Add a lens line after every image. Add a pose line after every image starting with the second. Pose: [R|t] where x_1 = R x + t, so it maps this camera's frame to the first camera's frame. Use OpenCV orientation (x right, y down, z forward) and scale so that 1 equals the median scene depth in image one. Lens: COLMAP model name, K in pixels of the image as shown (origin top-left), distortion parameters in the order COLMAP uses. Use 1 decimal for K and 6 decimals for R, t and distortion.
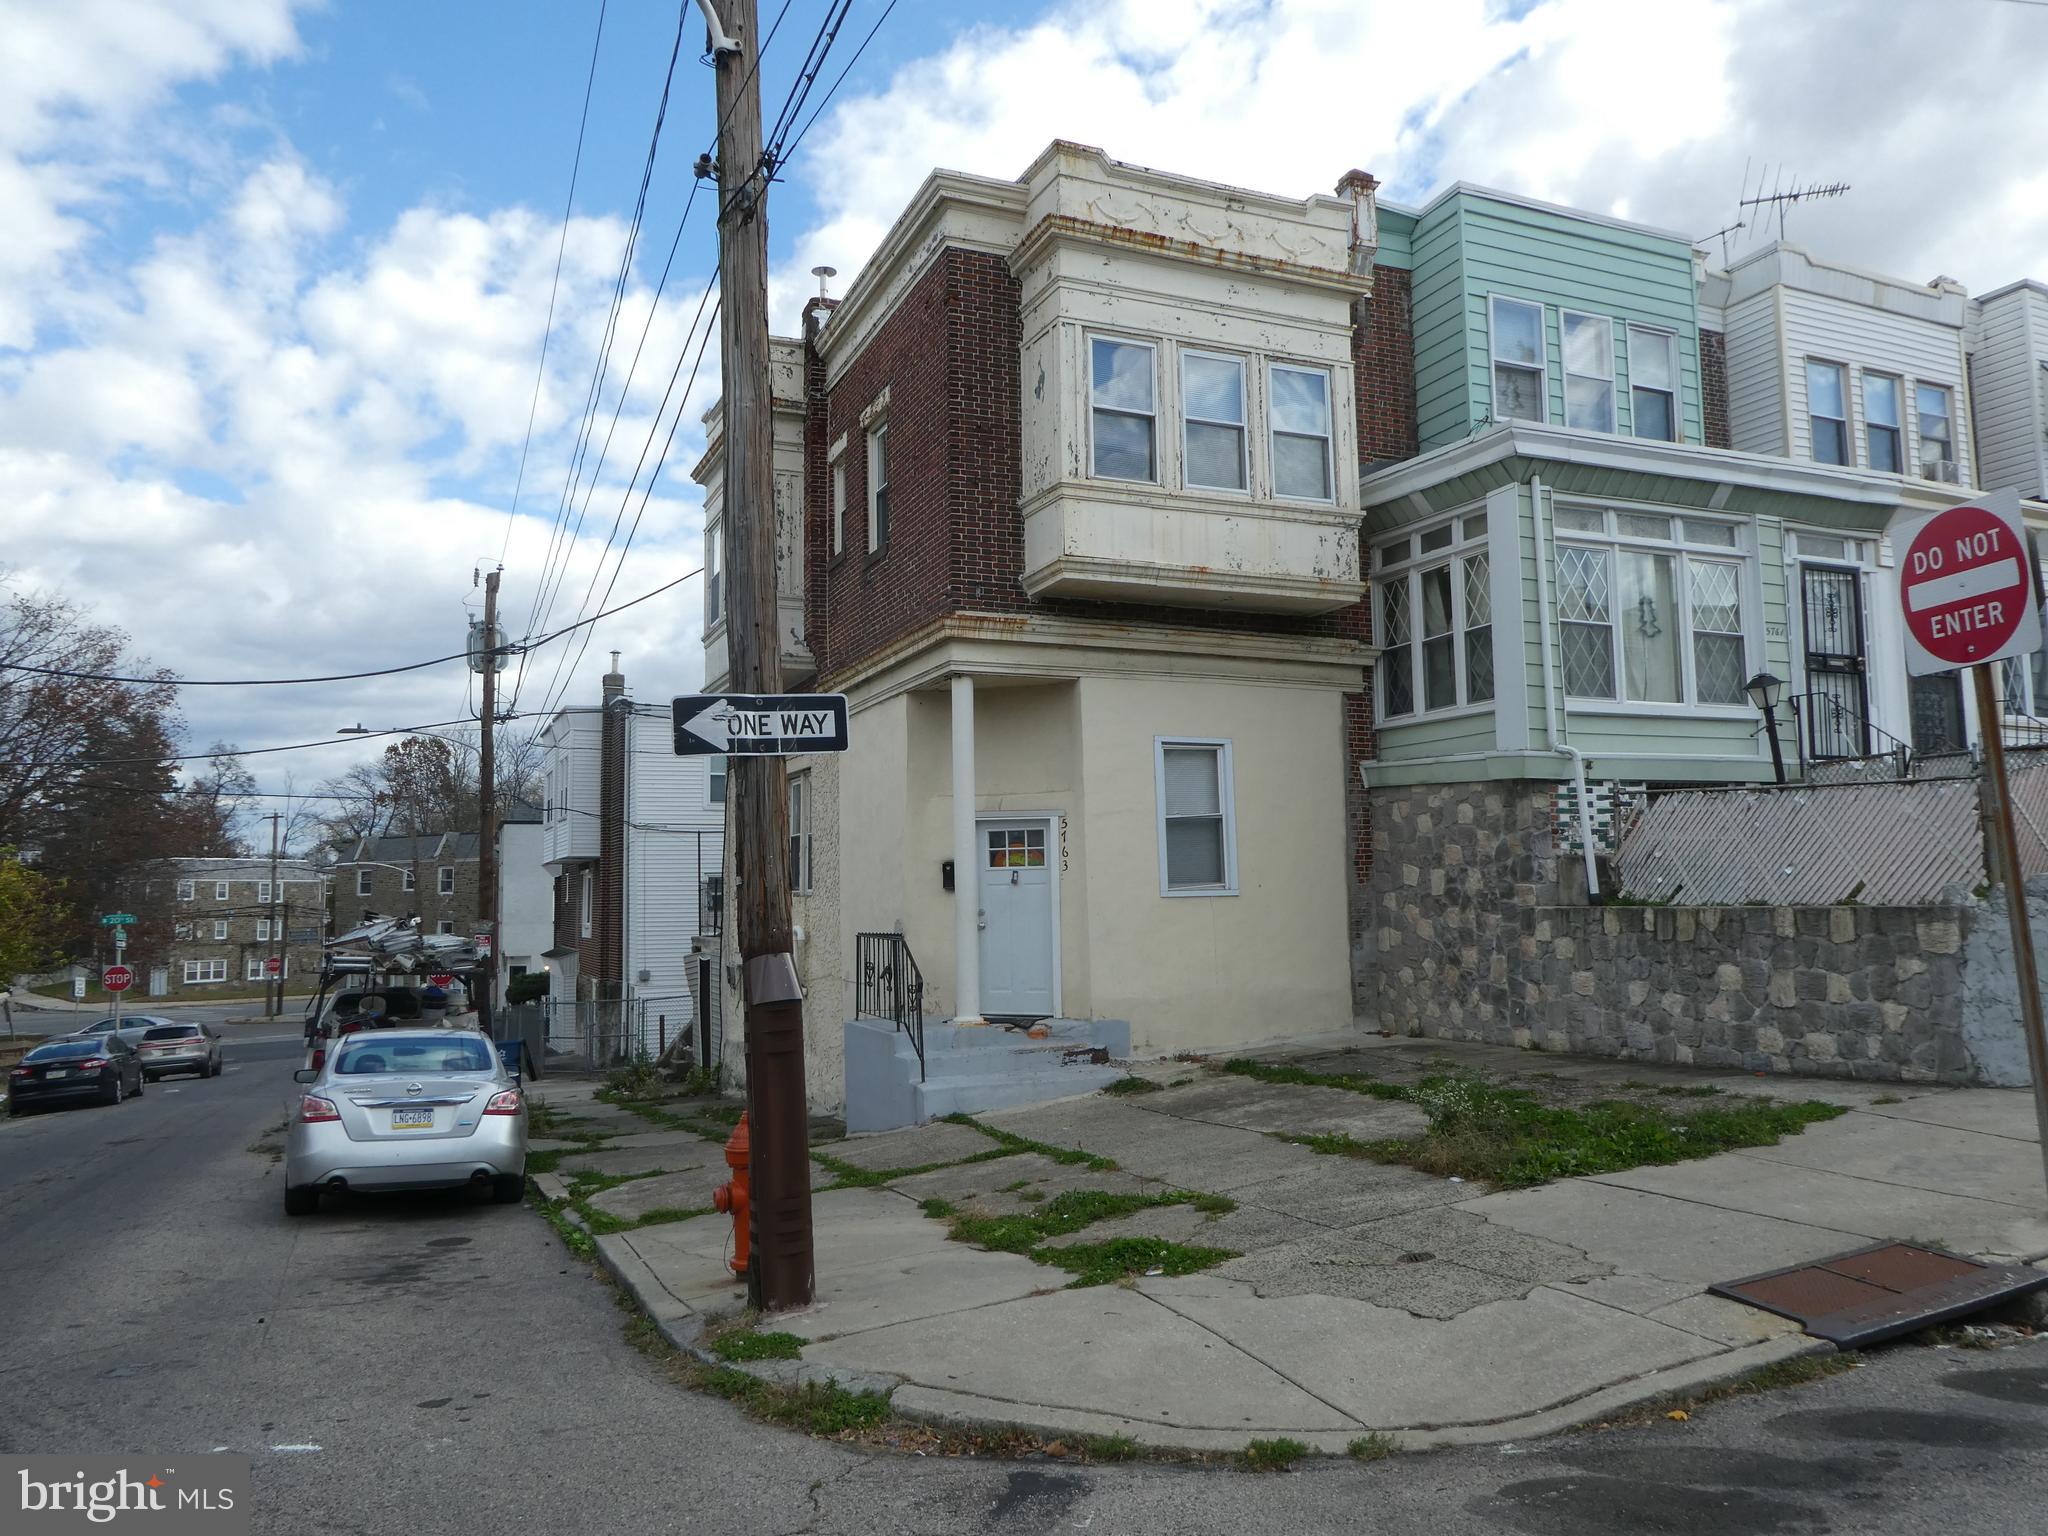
lens RADIAL K [[1471.1, 0, 1024.0], [0, 1471.1, 768.0], [0, 0, 1]] dist [-0.024958, -0.004271]
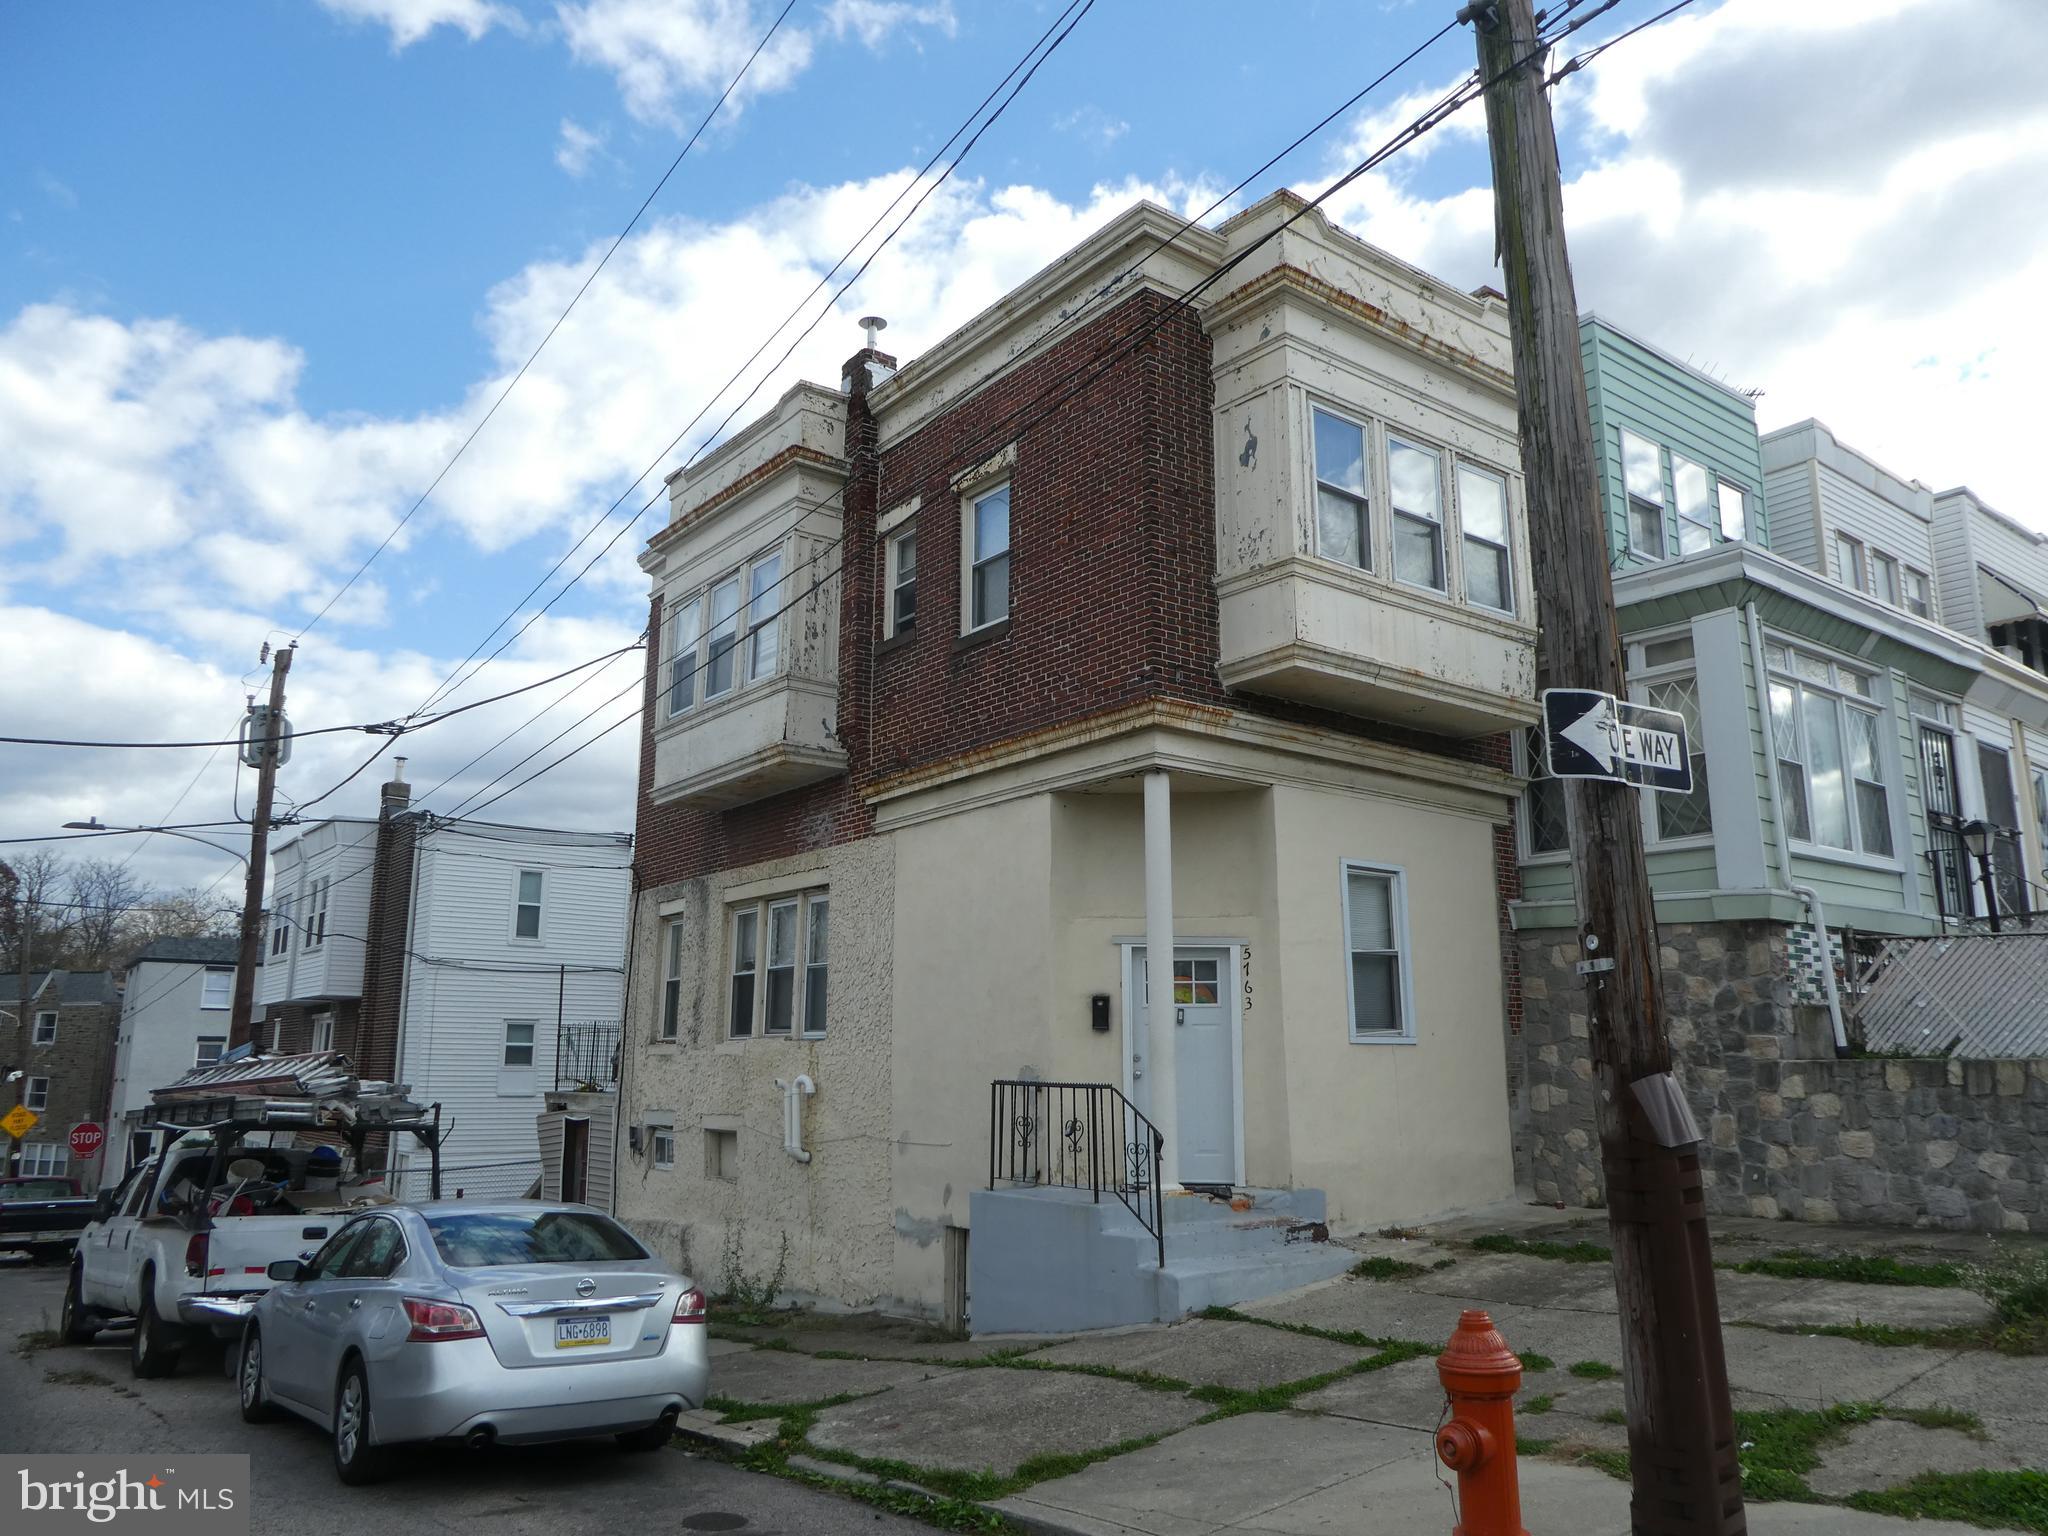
lens RADIAL K [[1475.2, 0, 1024.0], [0, 1475.2, 768.0], [0, 0, 1]] dist [-0.028346, 0.010548]
pose [[0.968825, 0.068101, 0.238203, -0.313417], [-0.040091, 0.991901, -0.120520, 0.039567], [-0.244481, 0.107213, 0.963709, 0.197732]]
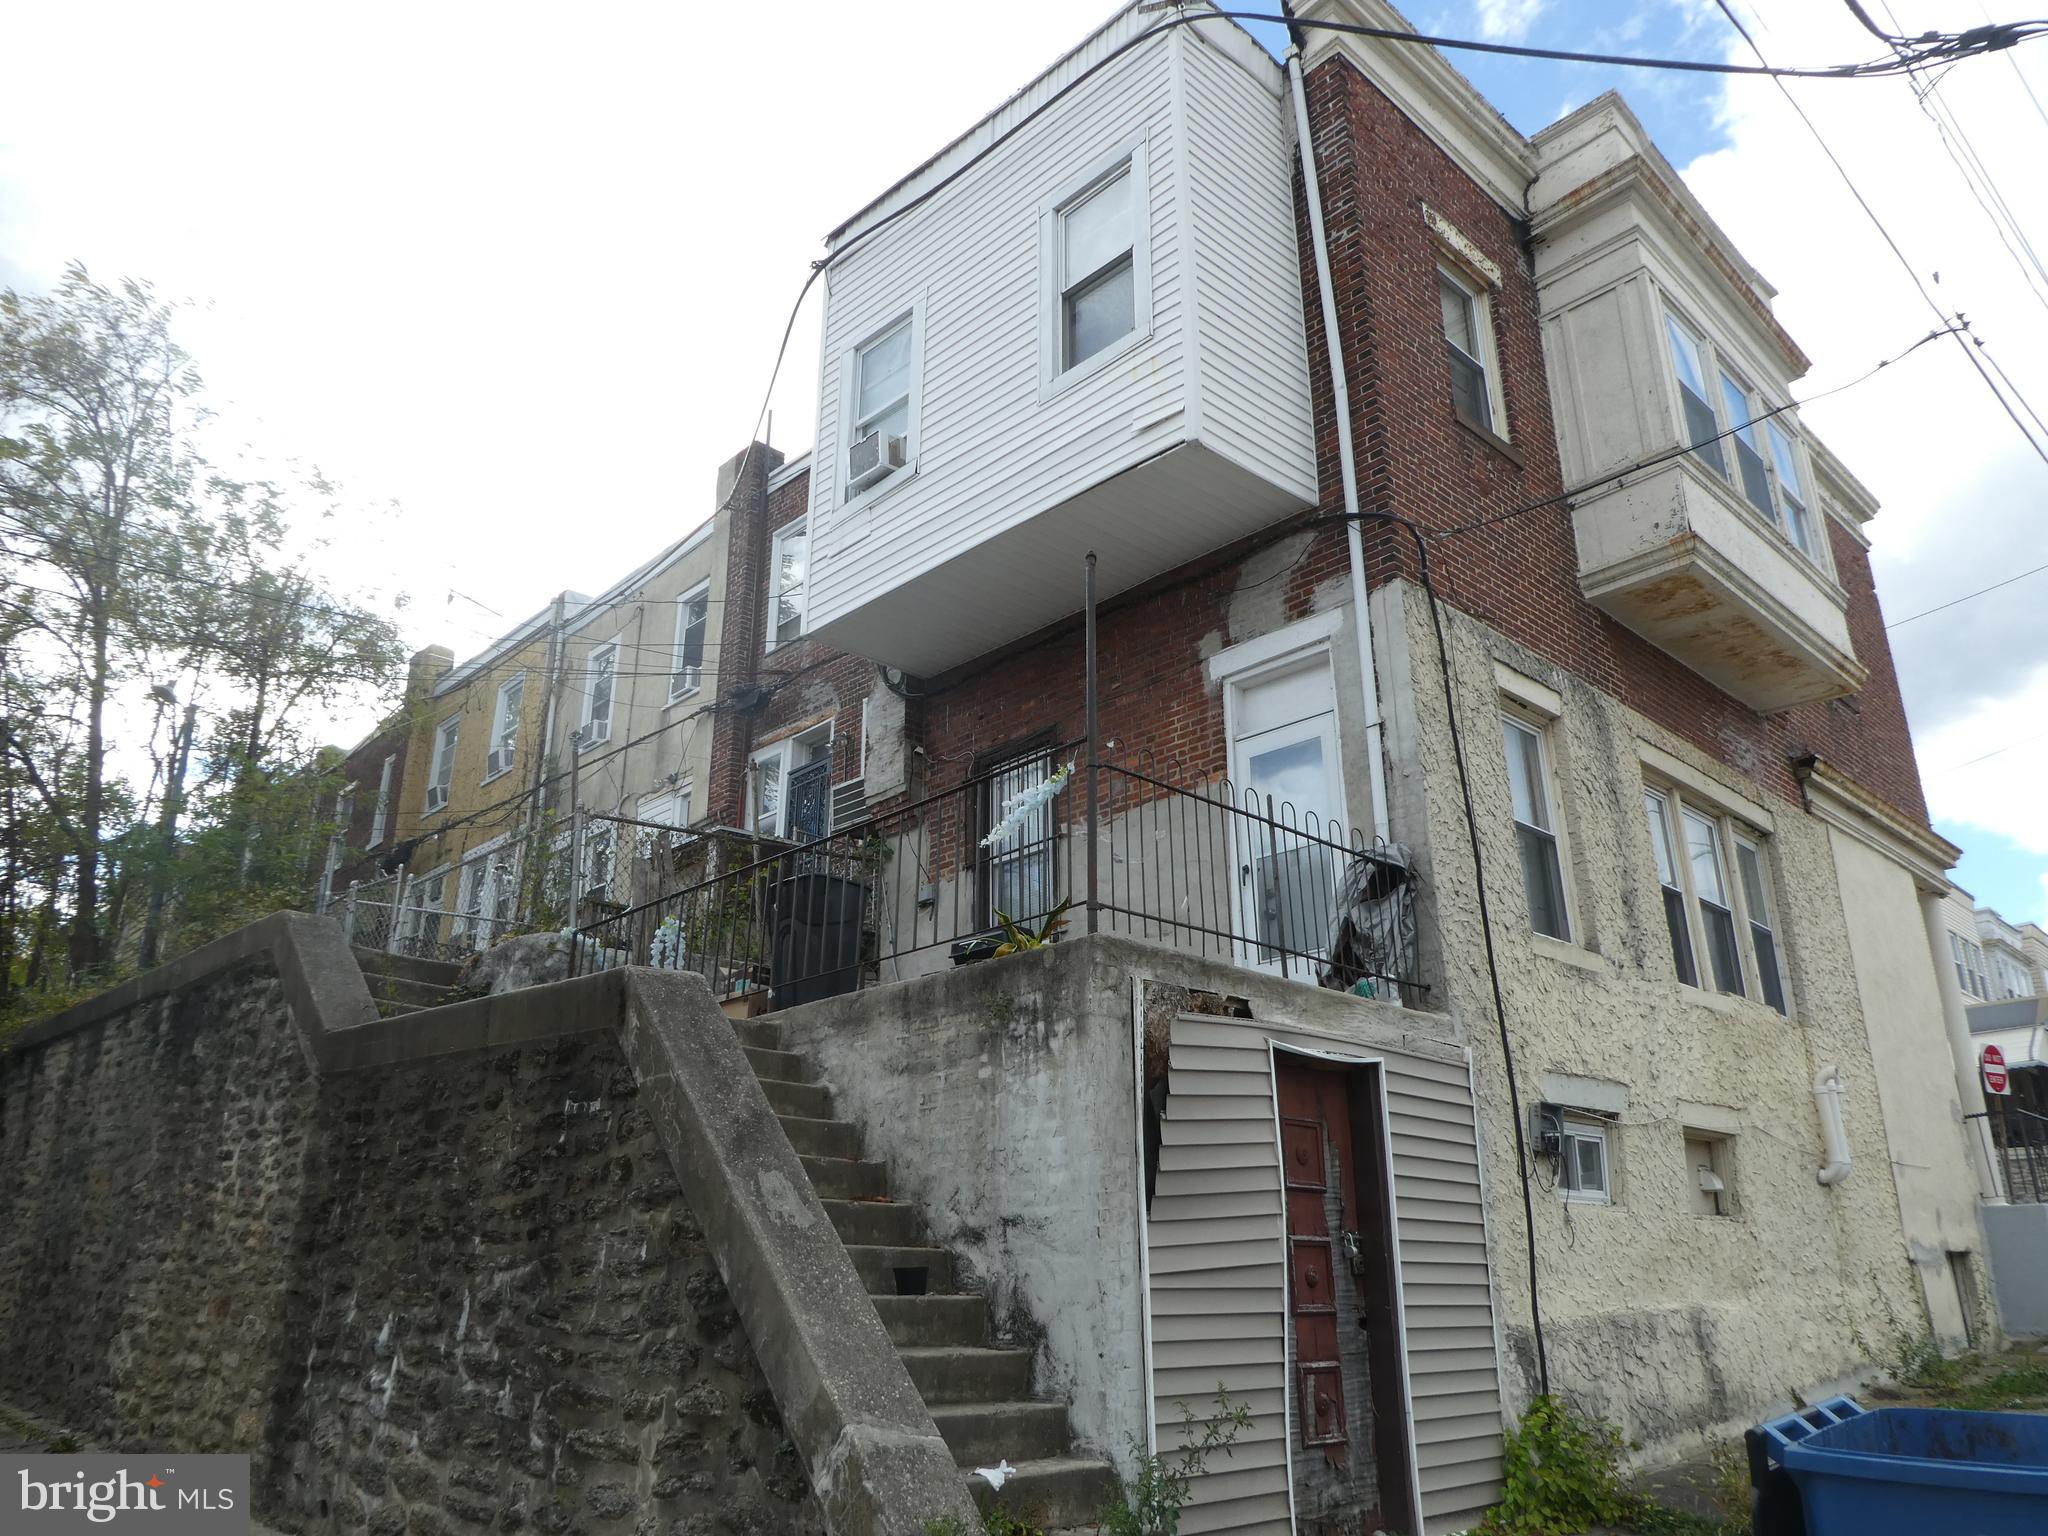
lens RADIAL K [[1475.2, 0, 1024.0], [0, 1475.2, 768.0], [0, 0, 1]] dist [-0.028346, 0.010548]
pose [[-0.359750, 0.343287, 0.867603, -0.787017], [-0.074670, 0.916283, -0.393510, 0.333959], [-0.930056, -0.206349, -0.303999, 1.973429]]
